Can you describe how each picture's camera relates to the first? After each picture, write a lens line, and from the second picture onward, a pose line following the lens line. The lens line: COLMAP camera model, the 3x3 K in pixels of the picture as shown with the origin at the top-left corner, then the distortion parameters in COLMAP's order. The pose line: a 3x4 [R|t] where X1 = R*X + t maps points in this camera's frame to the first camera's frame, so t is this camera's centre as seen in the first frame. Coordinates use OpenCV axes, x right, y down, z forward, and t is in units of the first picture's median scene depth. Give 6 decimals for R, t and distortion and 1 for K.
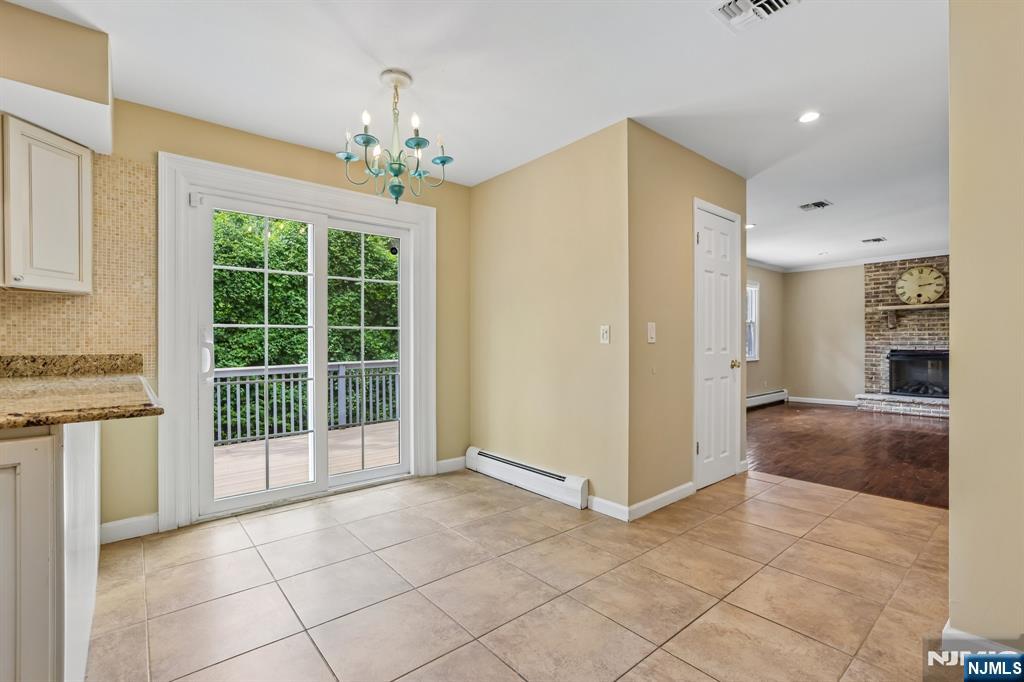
lens RADIAL K [[467.7, 0, 506.3], [0, 467.7, 341.6], [0, 0, 1]] dist [-0.001995, 0.000137]
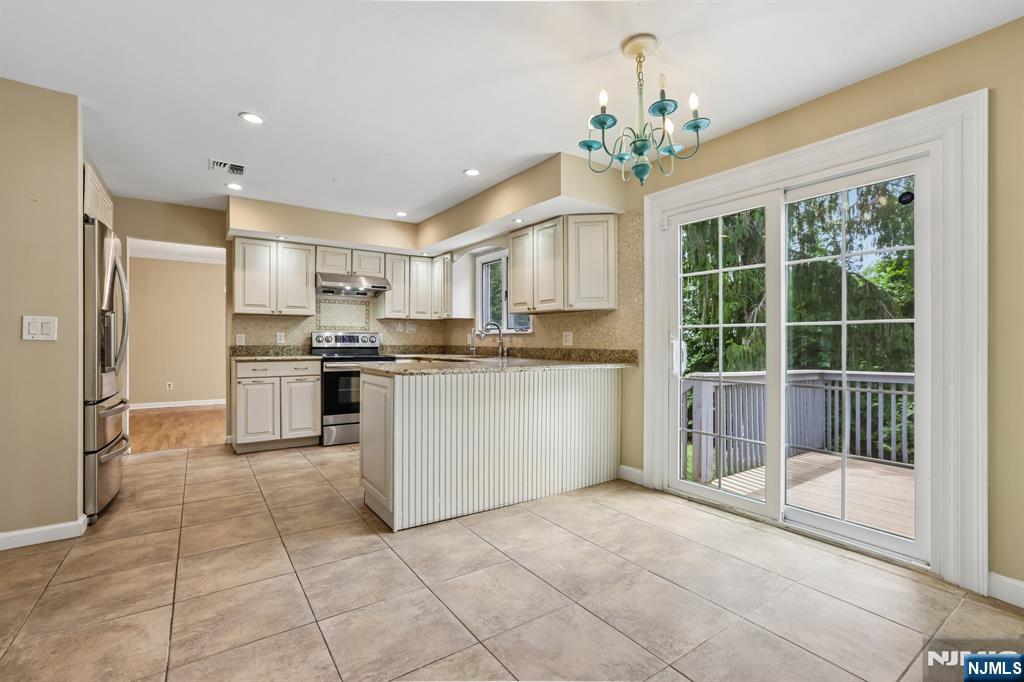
lens RADIAL K [[457.9, 0, 514.2], [0, 457.9, 345.6], [0, 0, 1]] dist [-0.001192, -0.000056]
pose [[-0.064527, 0.014434, -0.997812, 0.550973], [-0.003860, 0.999884, 0.014714, -0.004771], [0.997909, 0.004801, -0.064464, 0.699383]]
